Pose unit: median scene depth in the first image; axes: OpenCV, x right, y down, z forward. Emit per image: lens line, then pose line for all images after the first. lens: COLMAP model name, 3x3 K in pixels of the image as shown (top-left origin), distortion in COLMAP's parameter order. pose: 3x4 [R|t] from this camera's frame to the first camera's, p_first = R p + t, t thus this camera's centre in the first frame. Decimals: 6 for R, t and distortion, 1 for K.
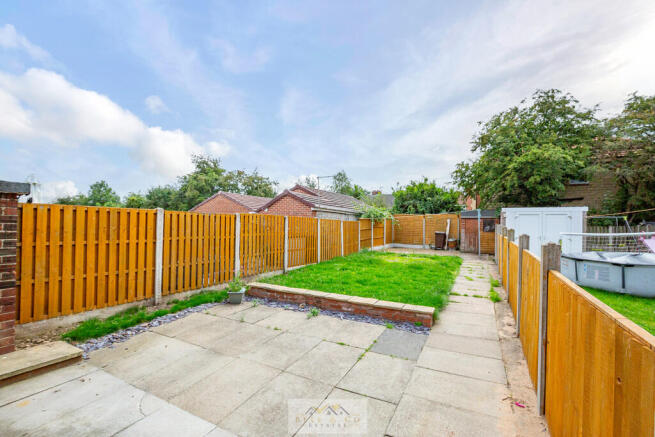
lens RADIAL K [[306.0, 0, 314.0], [0, 306.0, 223.6], [0, 0, 1]] dist [0.000441, 0.000115]
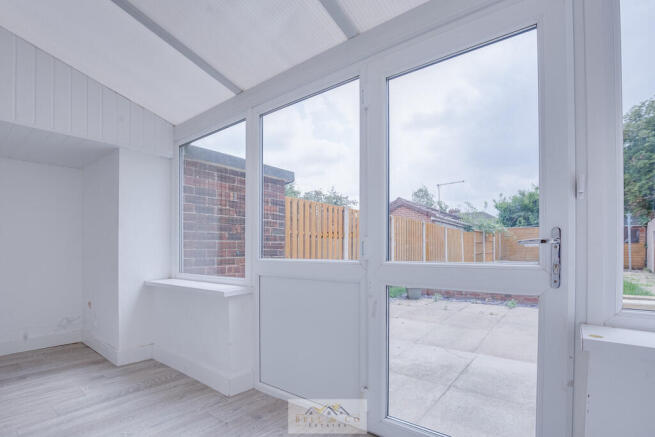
lens RADIAL K [[325.4, 0, 328.4], [0, 325.4, 247.7], [0, 0, 1]] dist [0.000752, 0.000065]
pose [[0.986729, -0.017541, -0.161424, -0.101430], [0.017225, 0.999846, -0.003356, 0.025694], [0.161458, 0.000531, 0.986879, -0.028916]]
